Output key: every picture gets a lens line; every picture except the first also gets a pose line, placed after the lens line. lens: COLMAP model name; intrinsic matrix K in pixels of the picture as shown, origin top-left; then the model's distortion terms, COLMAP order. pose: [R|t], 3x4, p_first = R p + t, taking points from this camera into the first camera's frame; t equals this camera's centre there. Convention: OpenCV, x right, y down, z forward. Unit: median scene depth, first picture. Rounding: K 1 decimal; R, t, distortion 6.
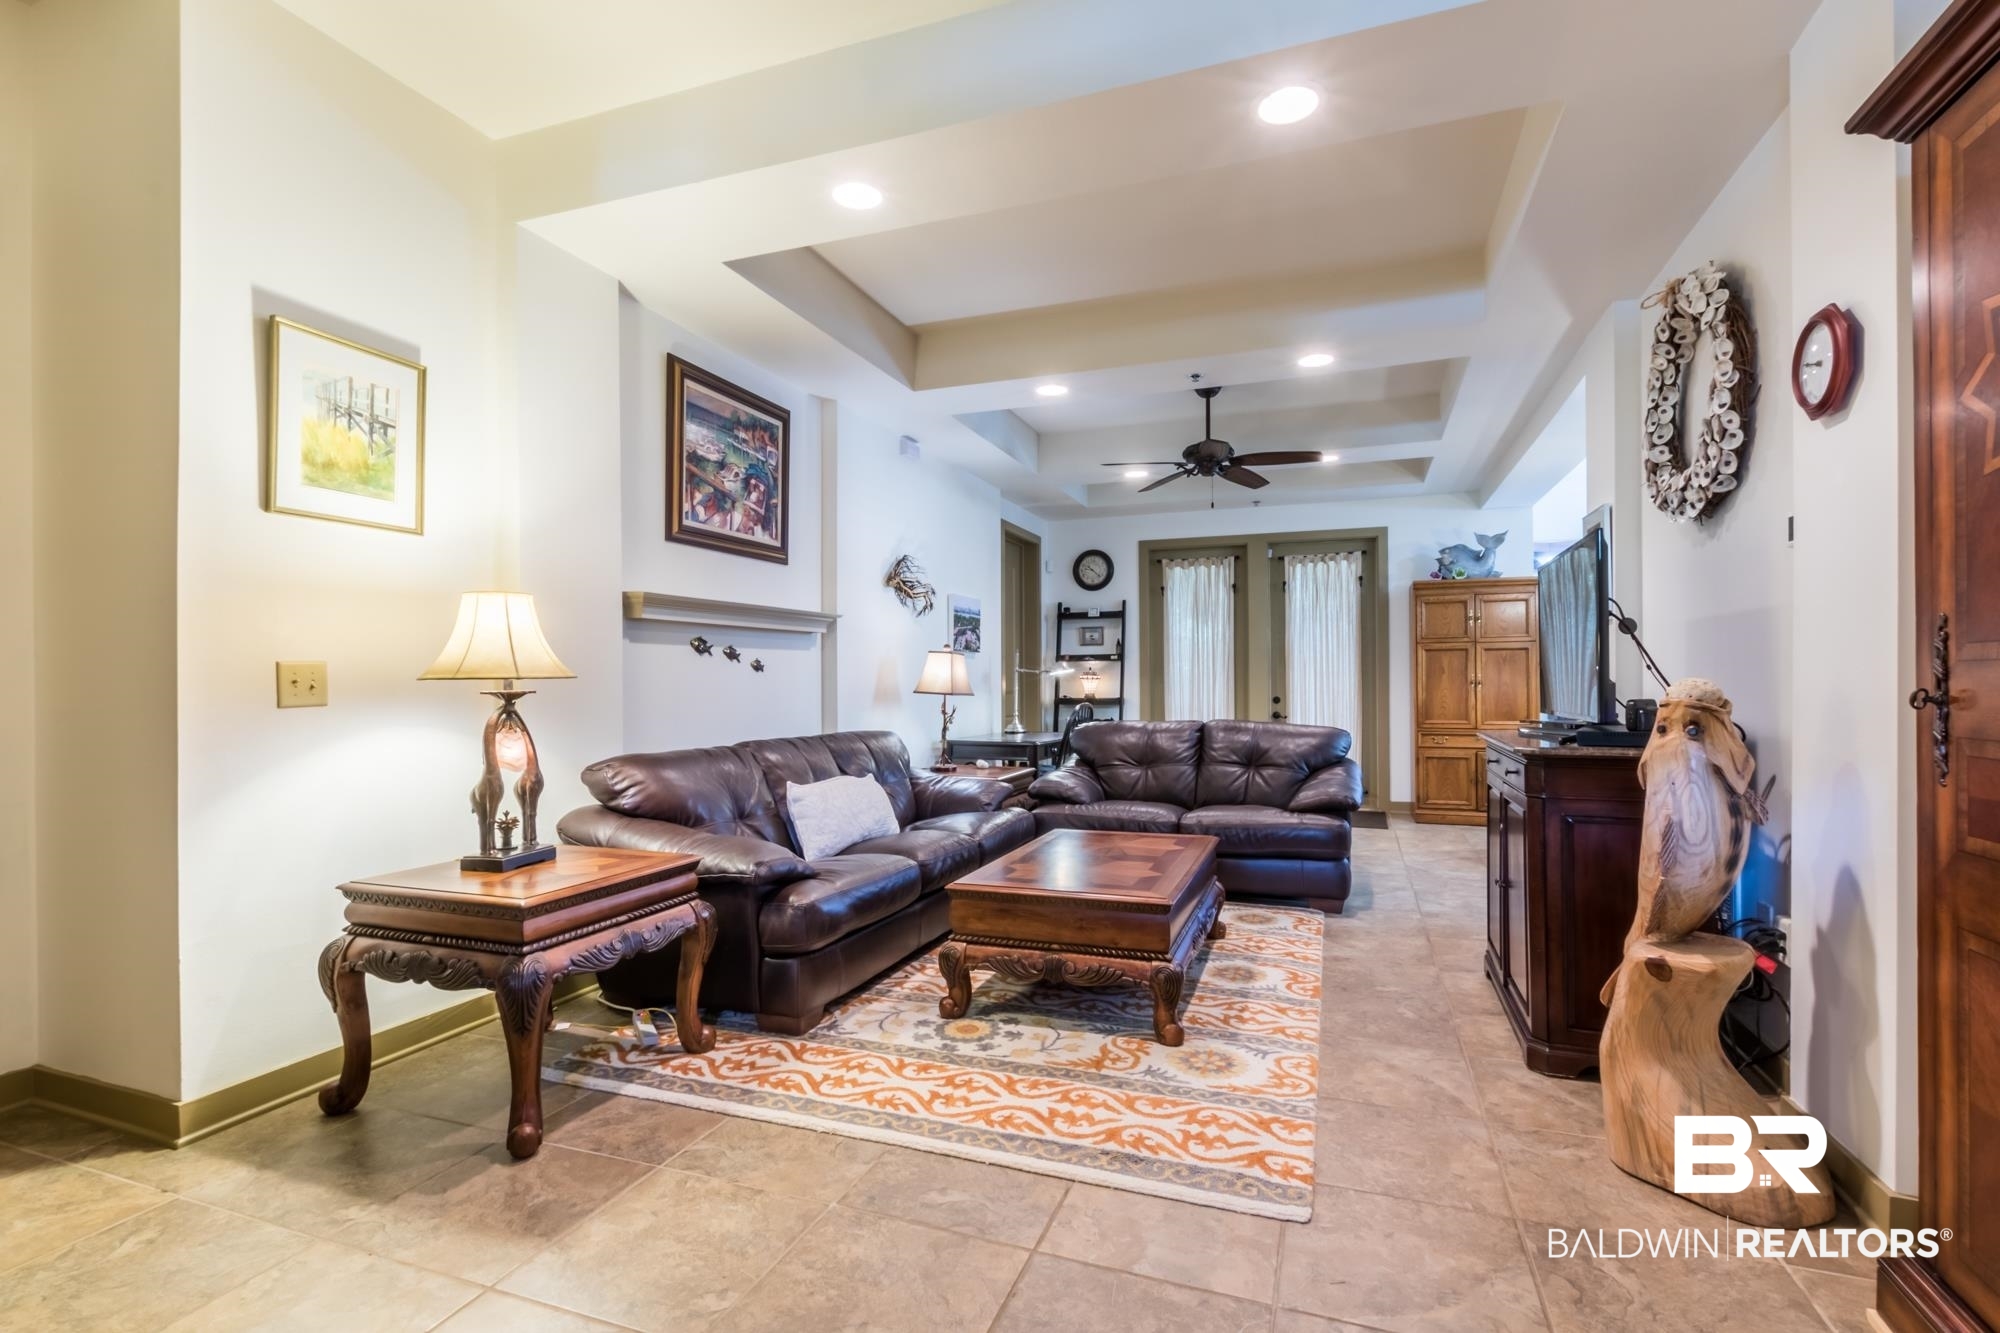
lens RADIAL K [[937.2, 0, 992.6], [0, 937.2, 671.8], [0, 0, 1]] dist [0.003896, -0.000023]
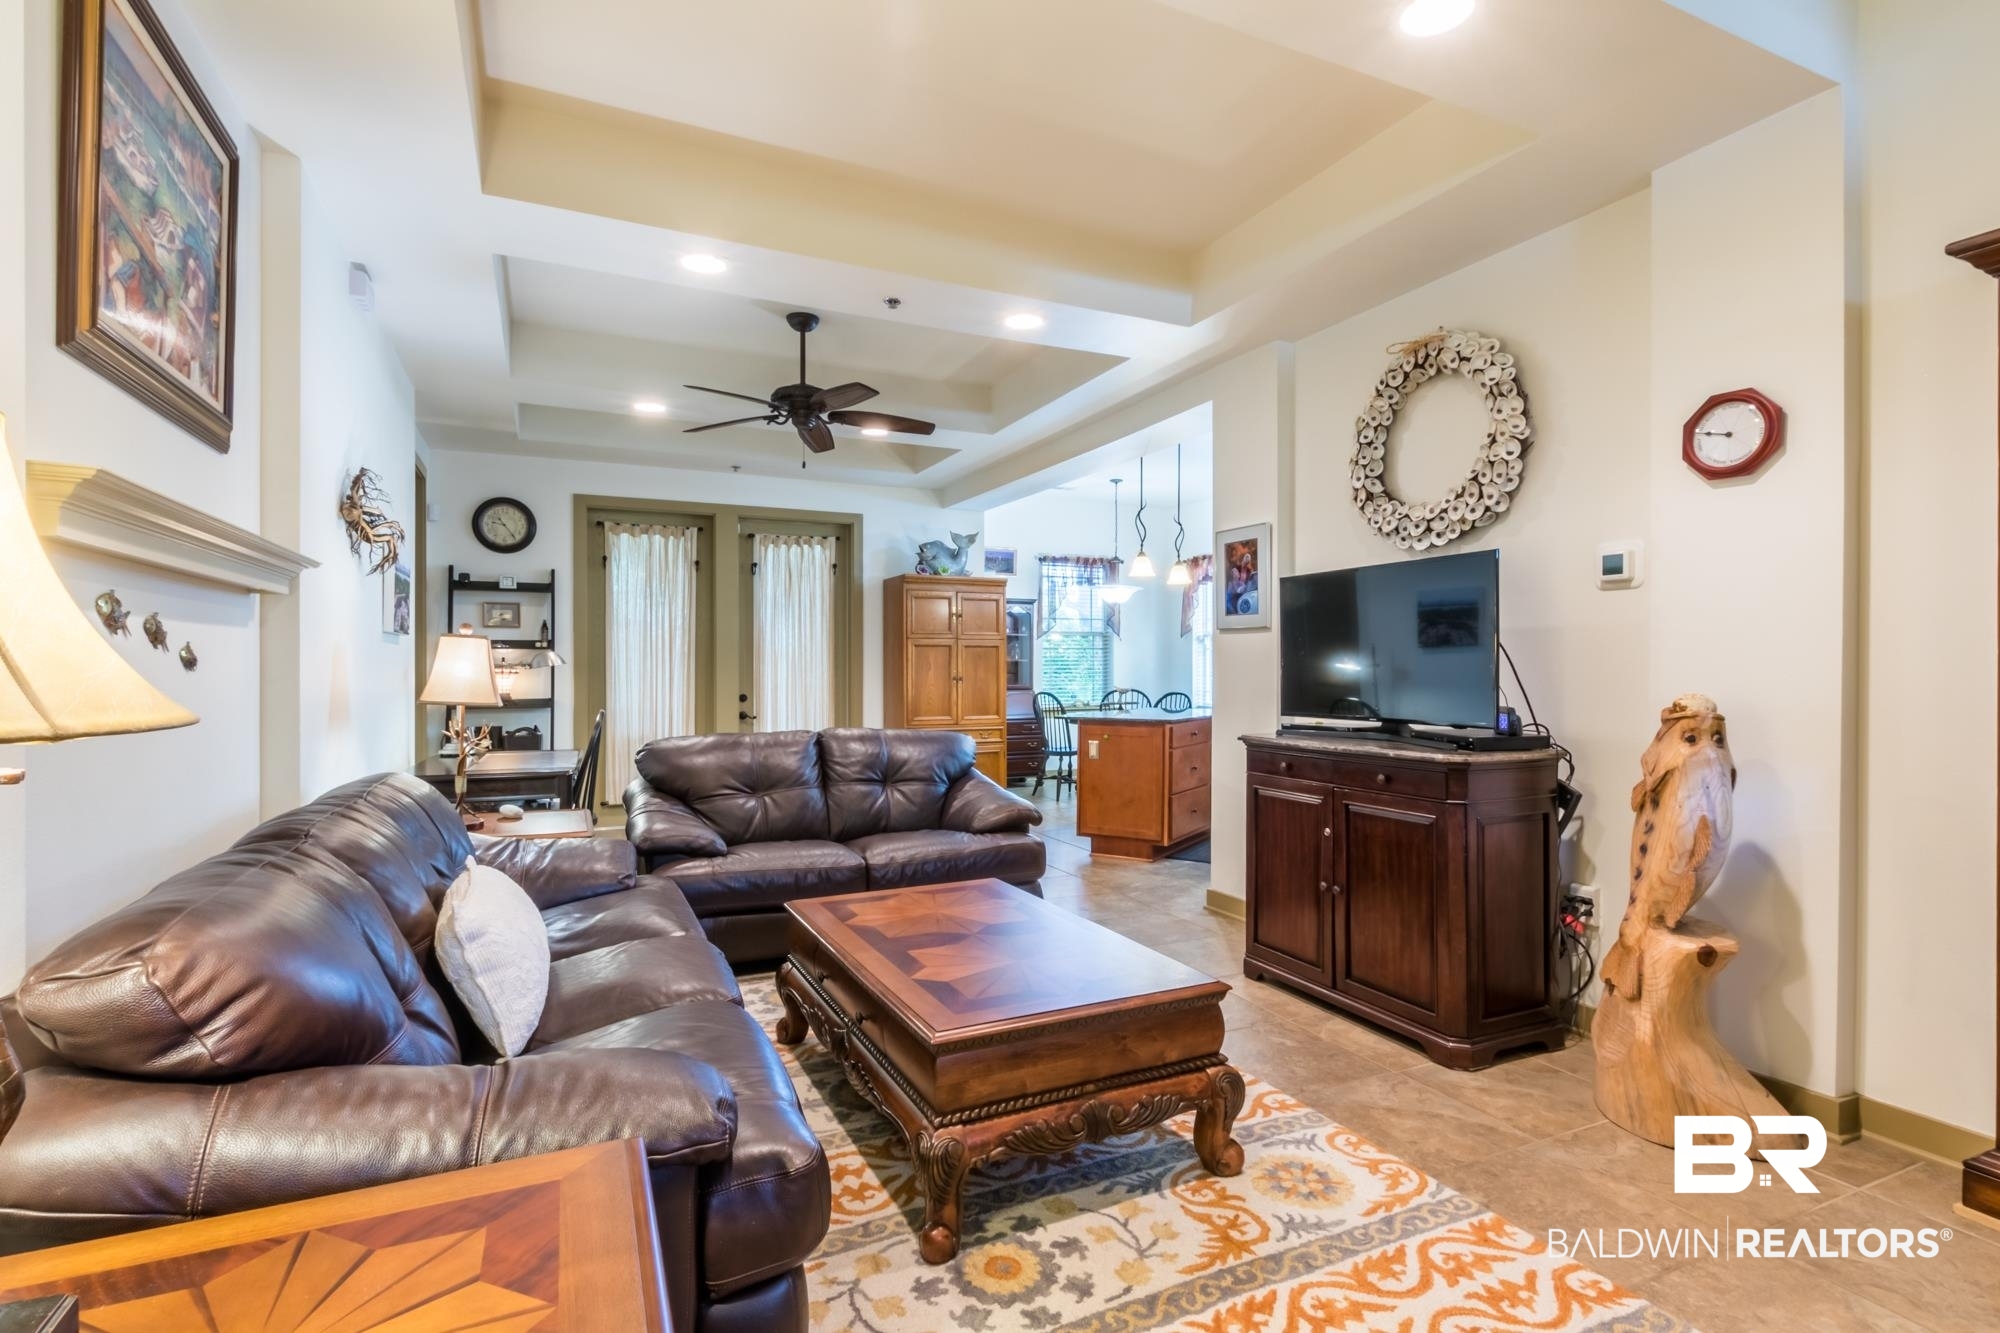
lens RADIAL K [[965.7, 0, 1000.0], [0, 965.7, 666.5], [0, 0, 1]] dist [0.004193, -0.000072]
pose [[0.697153, 0.005393, 0.716902, -0.335933], [-0.011007, 0.999934, 0.003181, -0.009083], [-0.716838, -0.010109, 0.697166, 0.393769]]
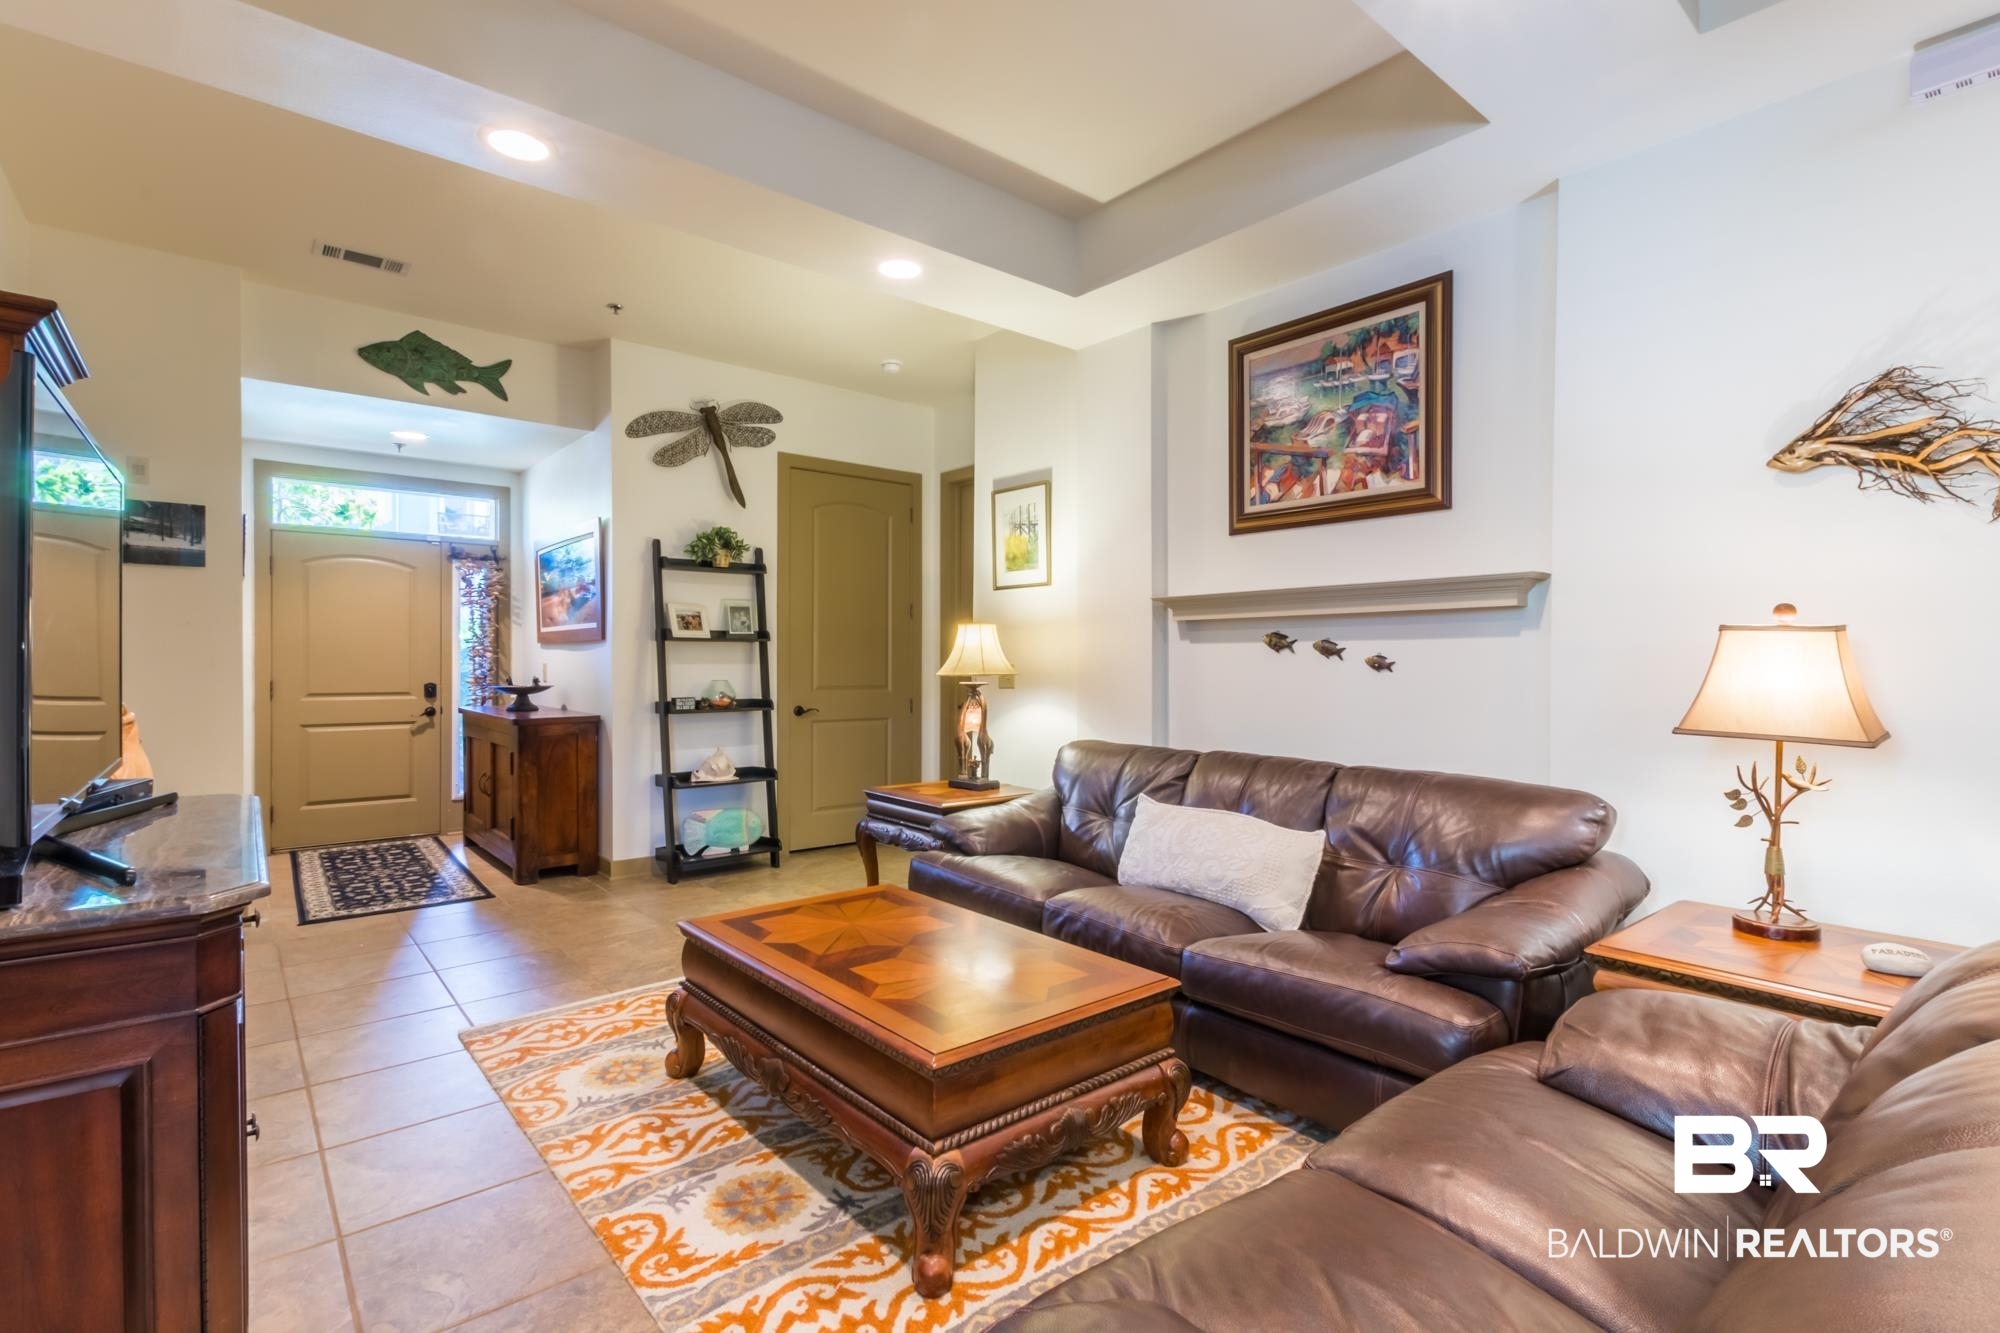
lens RADIAL K [[937.2, 0, 992.6], [0, 937.2, 671.8], [0, 0, 1]] dist [0.003896, -0.000023]
pose [[-0.498936, 0.012755, -0.866545, 0.570480], [0.006035, 0.999919, 0.011243, -0.010543], [0.866618, 0.000380, -0.498972, 1.175063]]
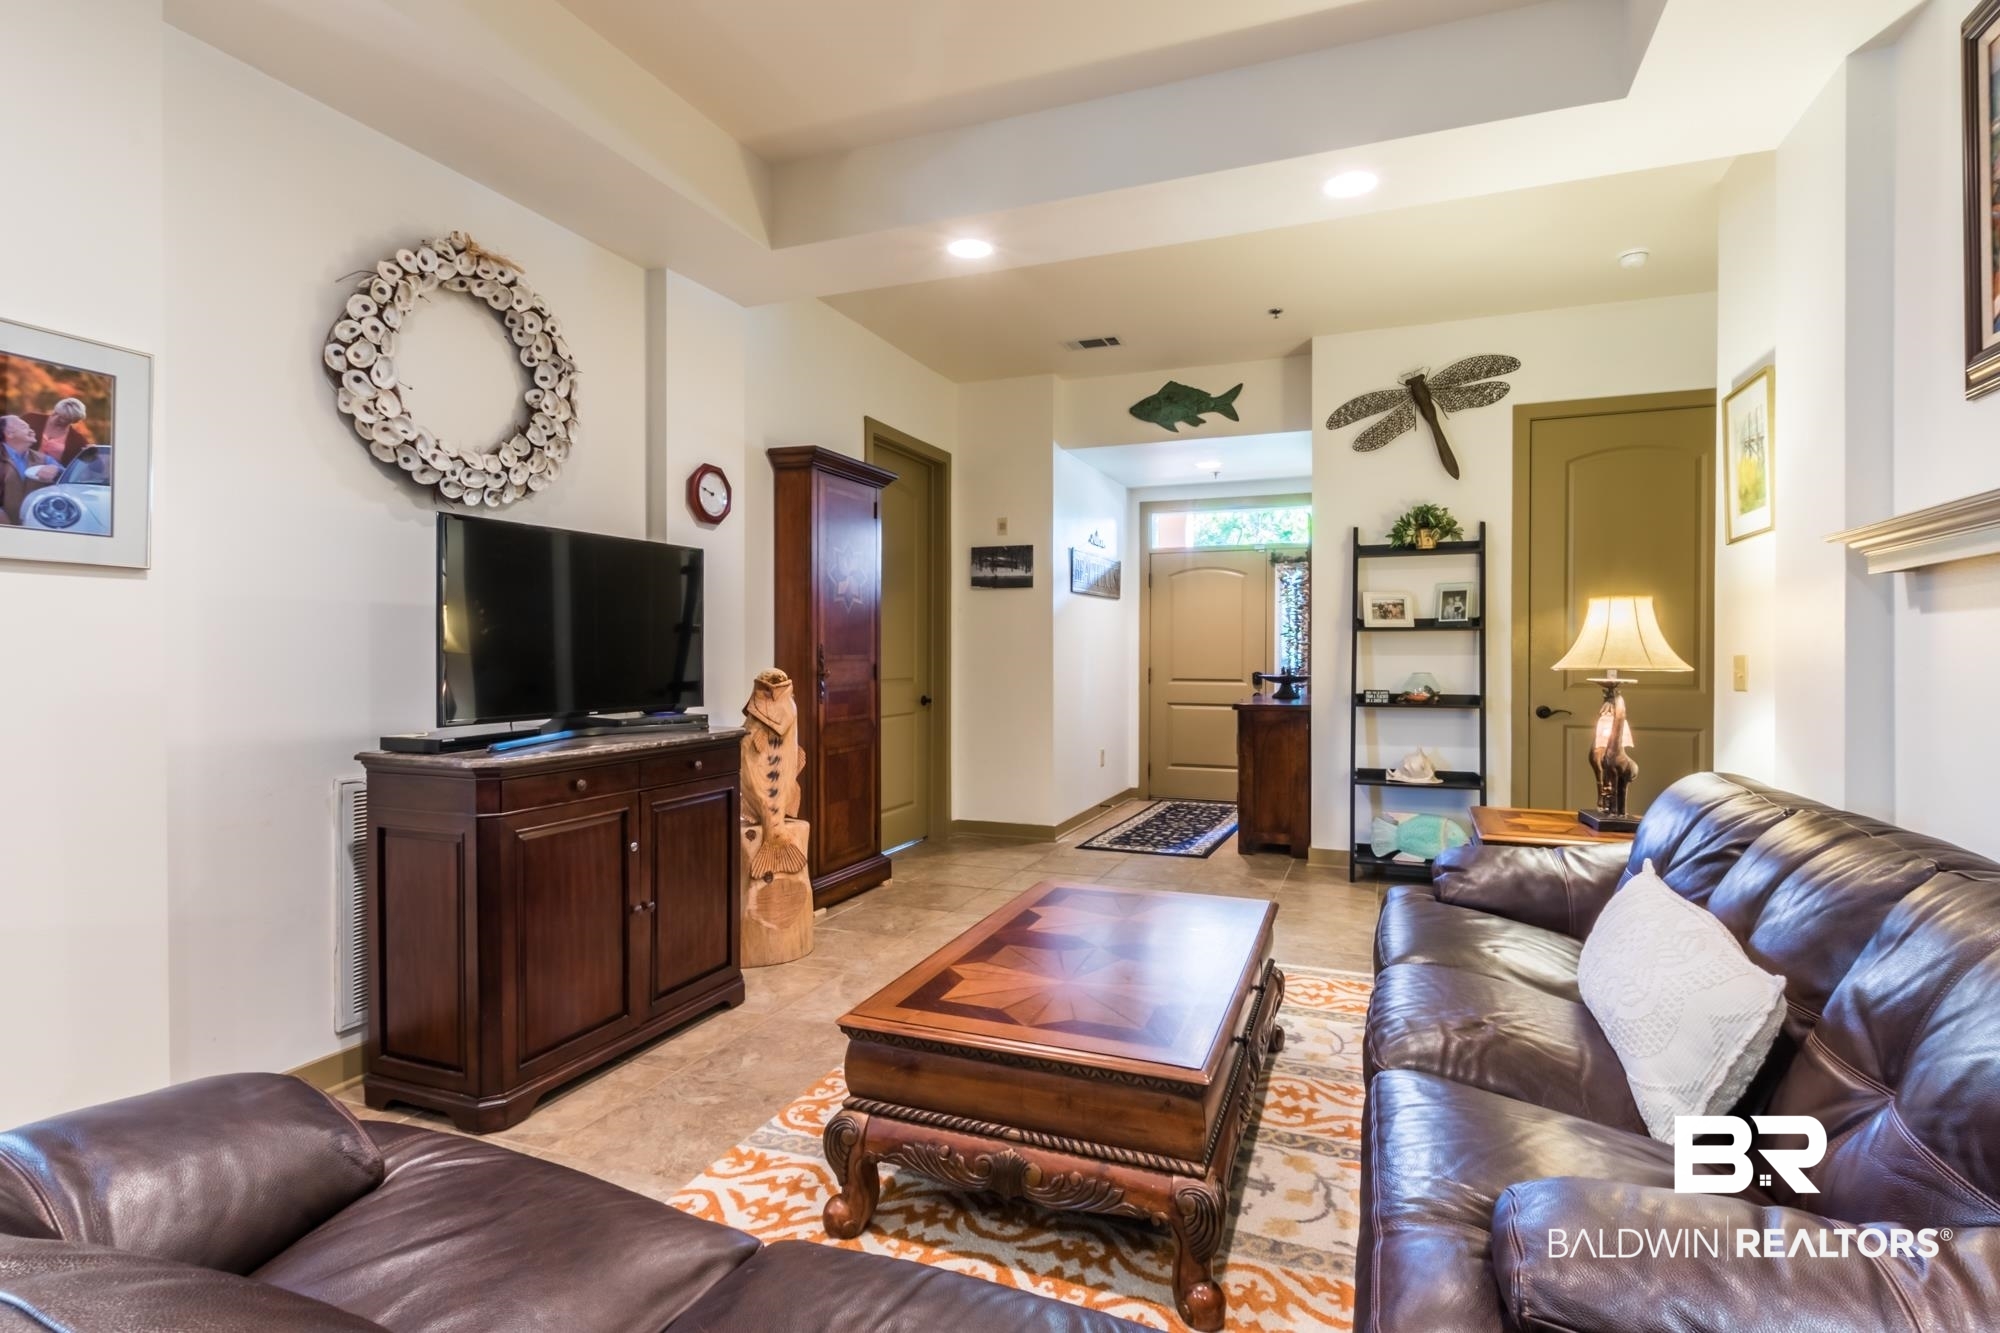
lens RADIAL K [[938.5, 0, 1021.3], [0, 938.5, 660.3], [0, 0, 1]] dist [-0.000130, 0.000032]
pose [[-0.999965, 0.002307, 0.008036, 0.139878], [0.002296, 0.999996, -0.001317, -0.002165], [-0.008039, -0.001298, -0.999967, 1.387927]]
